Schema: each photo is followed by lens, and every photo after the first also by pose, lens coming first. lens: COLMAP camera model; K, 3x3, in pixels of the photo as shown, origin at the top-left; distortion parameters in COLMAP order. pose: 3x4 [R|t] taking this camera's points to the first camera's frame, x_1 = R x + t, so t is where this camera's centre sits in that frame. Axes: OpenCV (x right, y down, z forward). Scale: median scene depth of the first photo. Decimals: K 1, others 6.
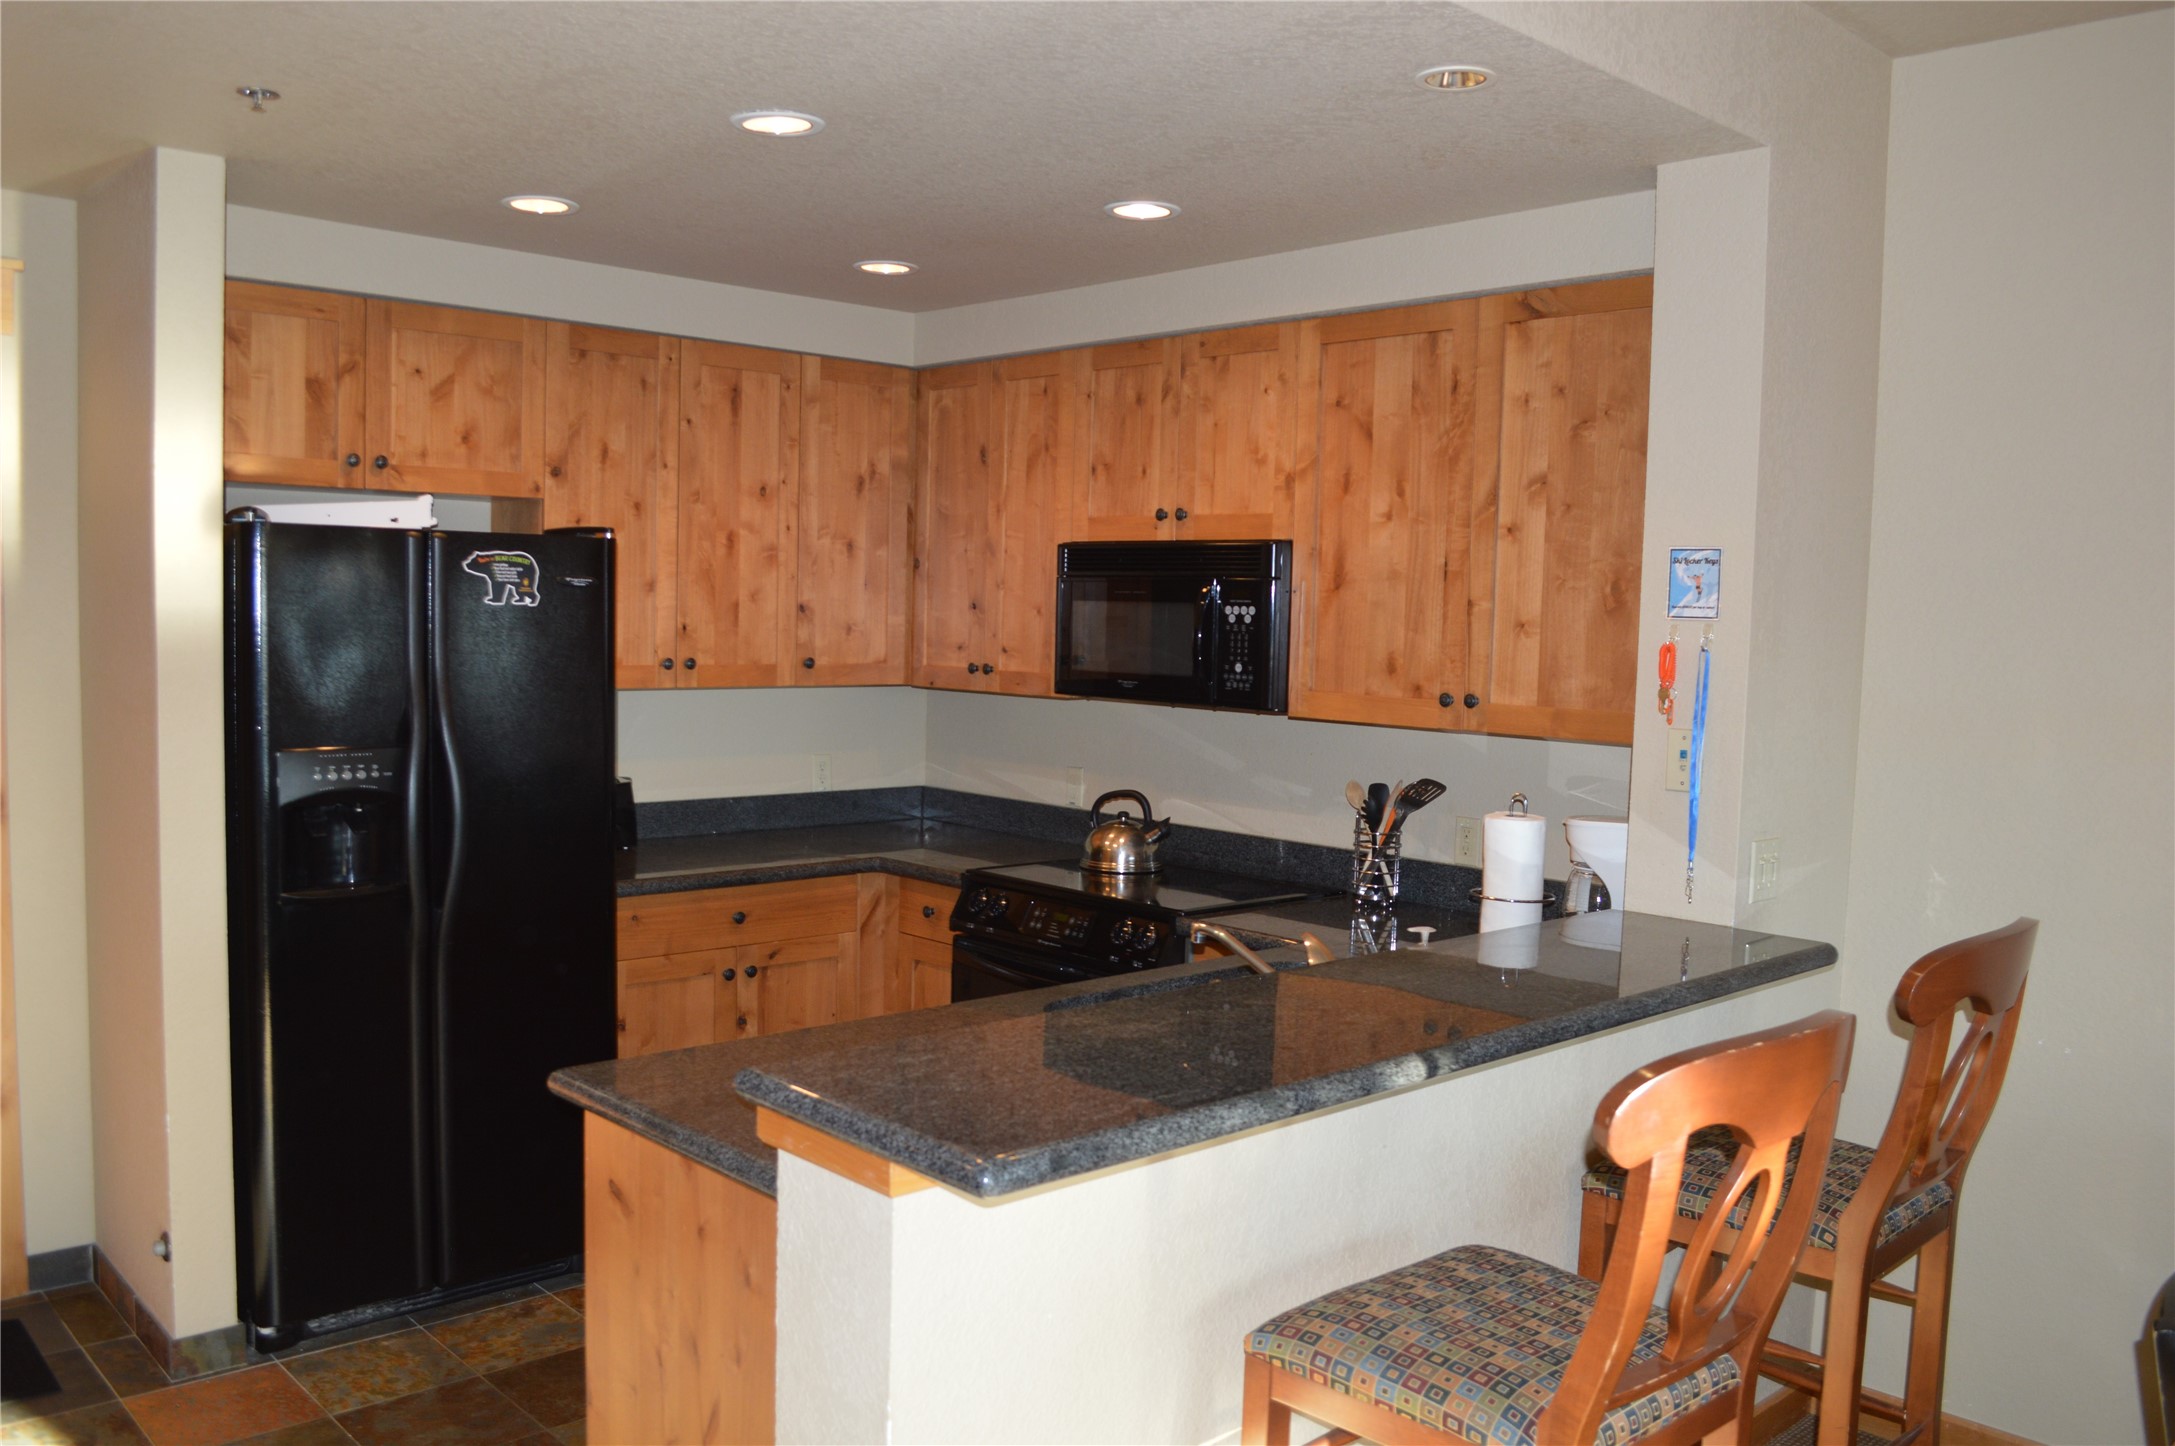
lens RADIAL K [[1761.5, 0, 1087.5], [0, 1761.5, 723.0], [0, 0, 1]] dist [-0.061309, 0.003623]
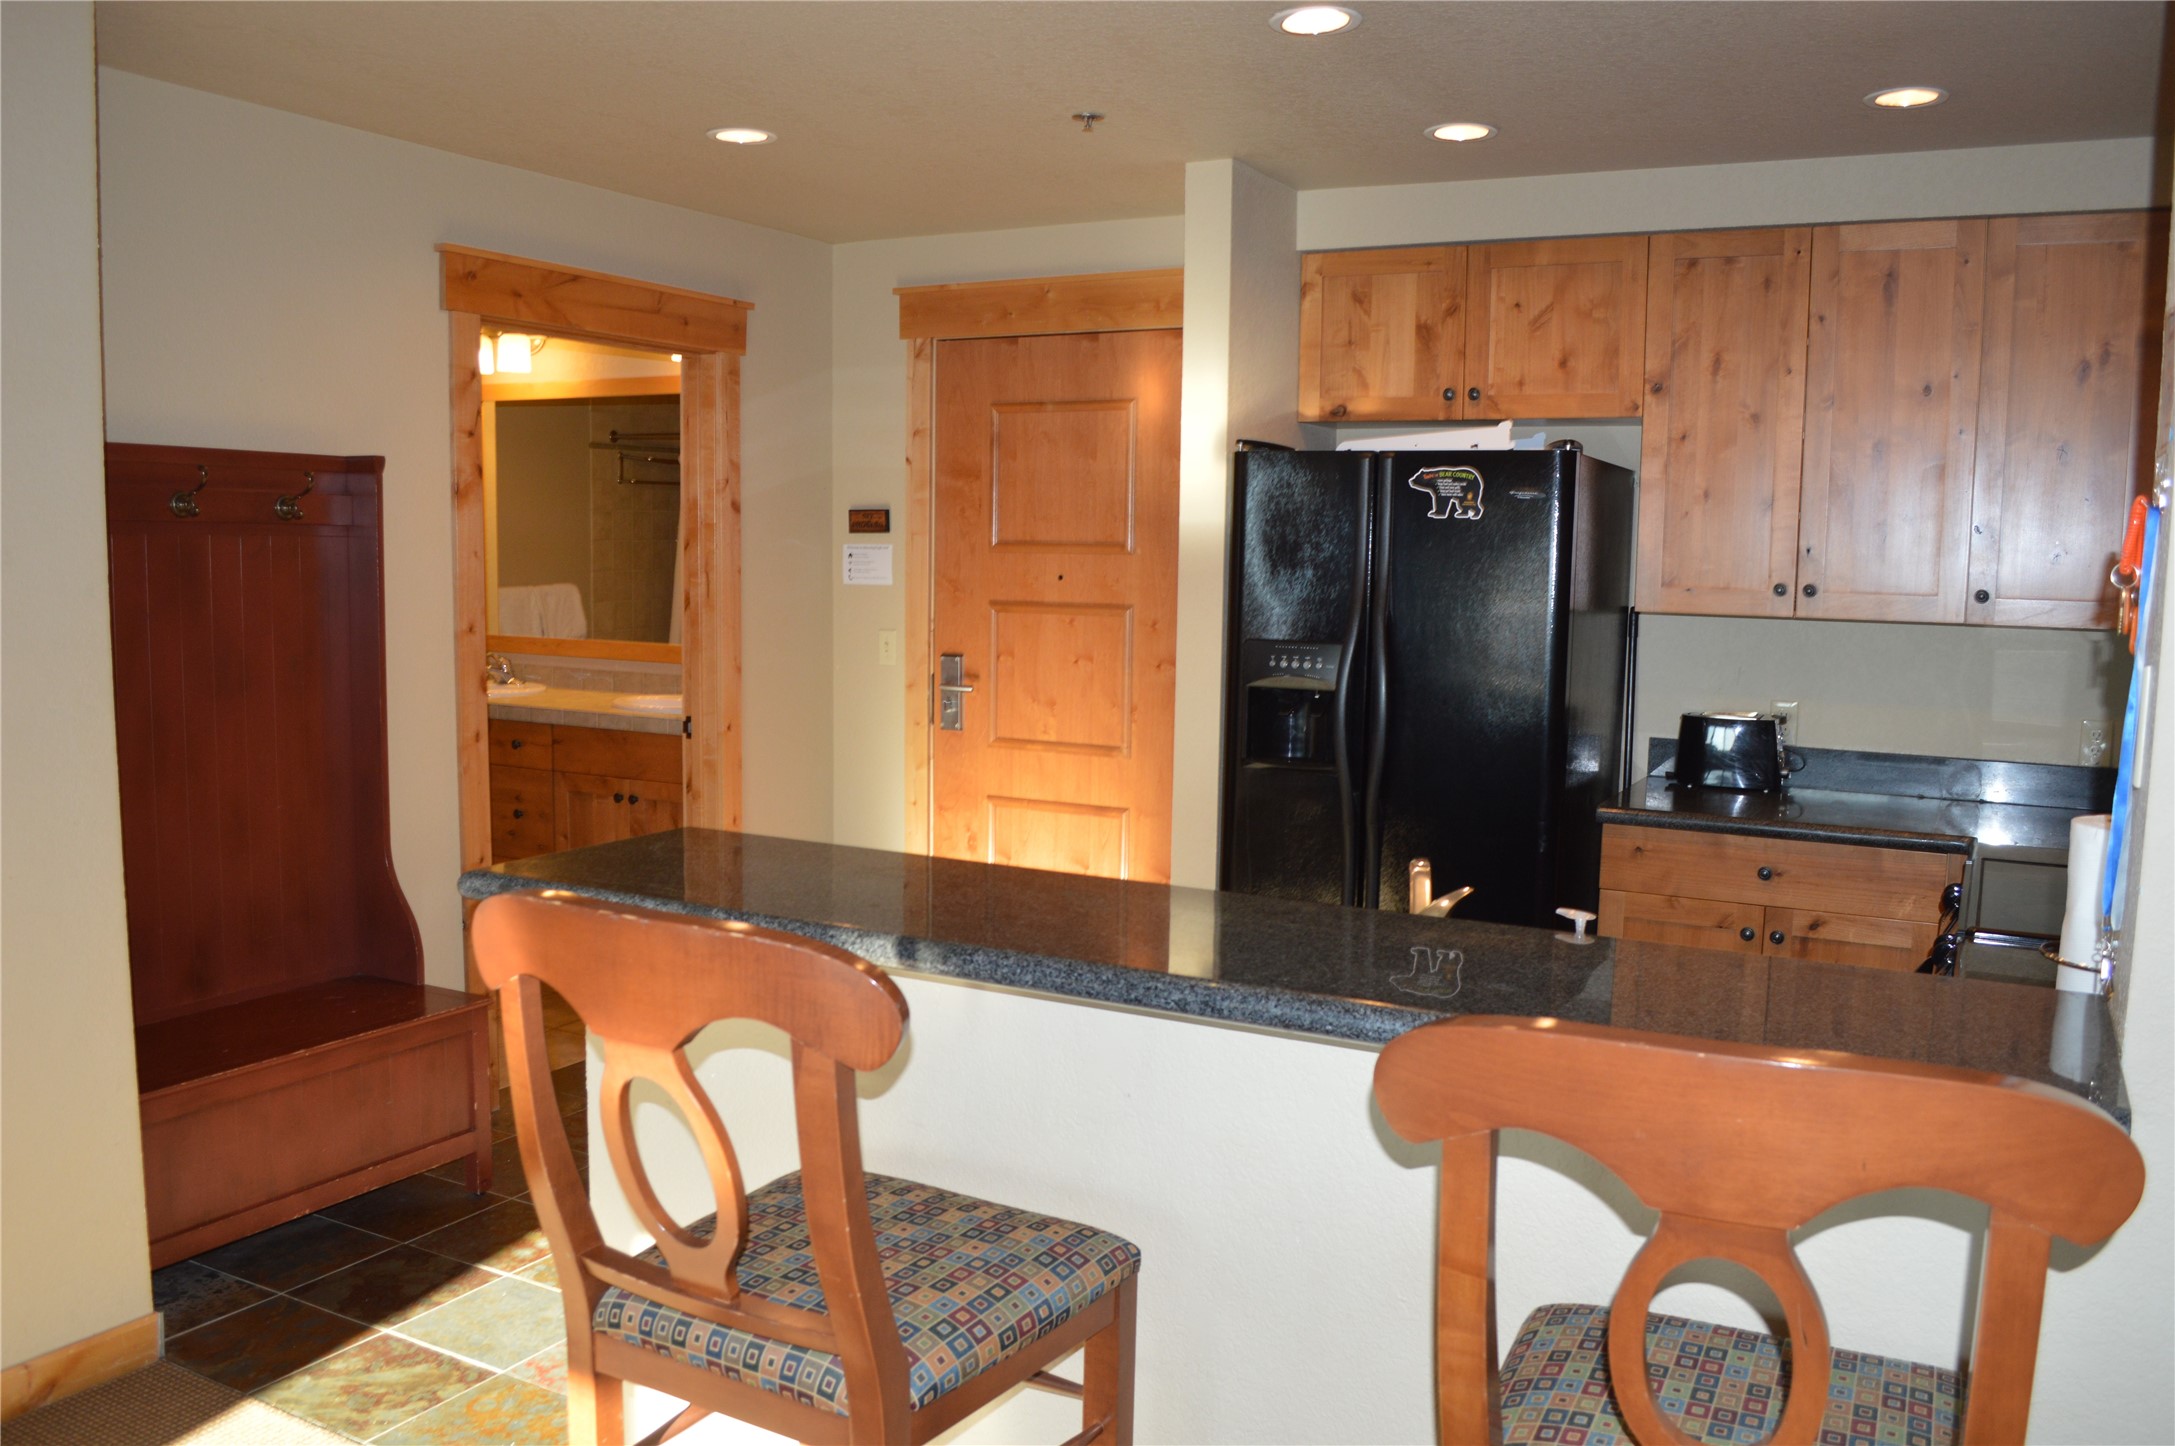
lens RADIAL K [[1761.5, 0, 1087.5], [0, 1761.5, 723.0], [0, 0, 1]] dist [-0.061309, 0.003623]
pose [[0.332780, 0.077052, -0.939851, 0.556278], [-0.072053, 0.995820, 0.056128, 0.011121], [0.940248, 0.049041, 0.336941, 0.409223]]
